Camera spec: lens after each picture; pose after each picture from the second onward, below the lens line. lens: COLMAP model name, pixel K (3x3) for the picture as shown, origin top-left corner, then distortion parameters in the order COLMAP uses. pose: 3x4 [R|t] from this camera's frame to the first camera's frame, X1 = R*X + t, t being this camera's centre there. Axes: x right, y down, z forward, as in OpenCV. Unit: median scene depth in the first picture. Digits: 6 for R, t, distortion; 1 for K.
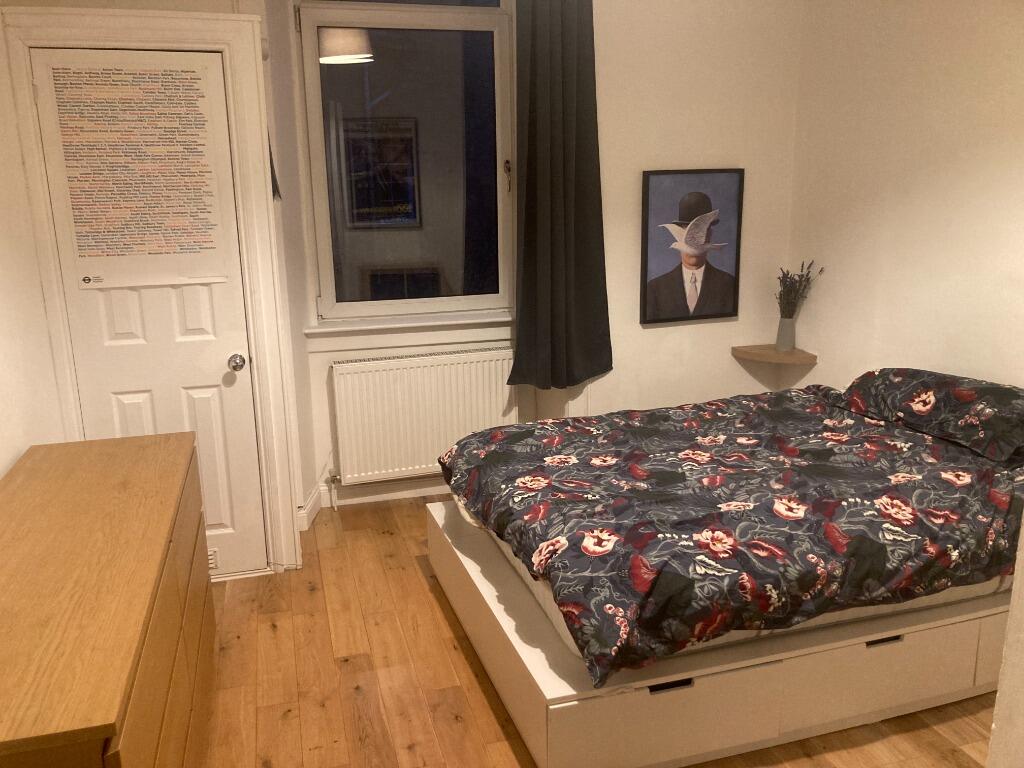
lens RADIAL K [[836.5, 0, 512.0], [0, 836.5, 384.0], [0, 0, 1]] dist [-0.000865, -0.009314]
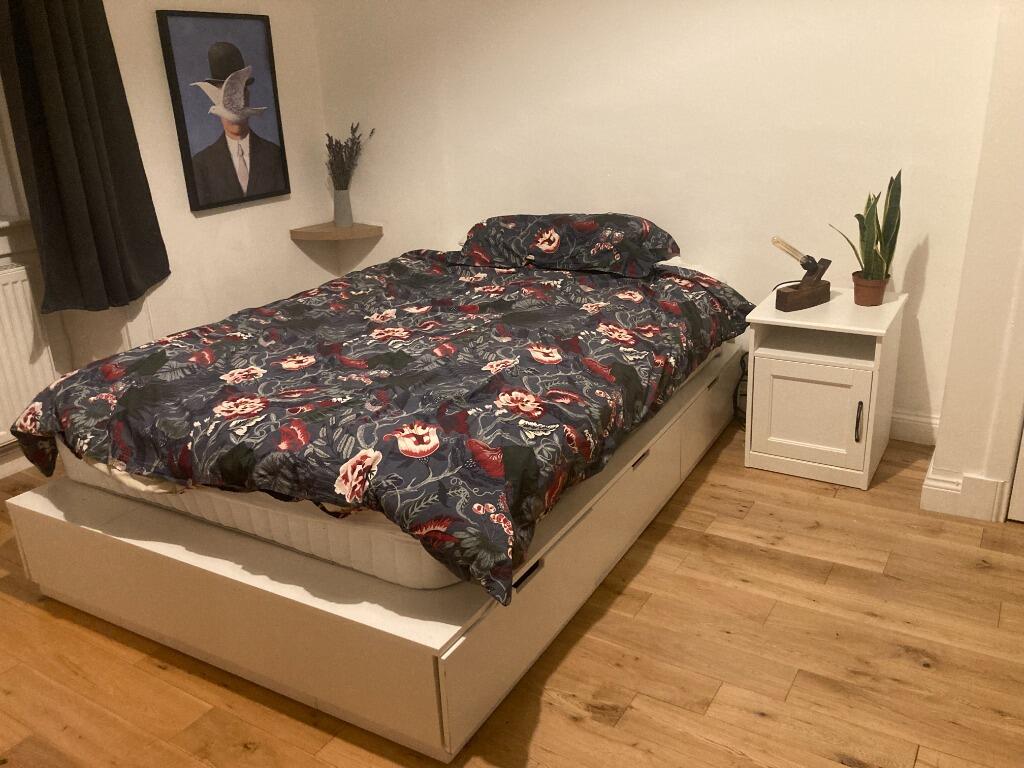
lens RADIAL K [[836.5, 0, 512.0], [0, 836.5, 384.0], [0, 0, 1]] dist [-0.000865, -0.009314]
pose [[0.725790, -0.236669, 0.645923, -0.265580], [0.178637, 0.971587, 0.155268, 0.027387], [-0.664318, 0.002693, 0.747445, 0.295773]]
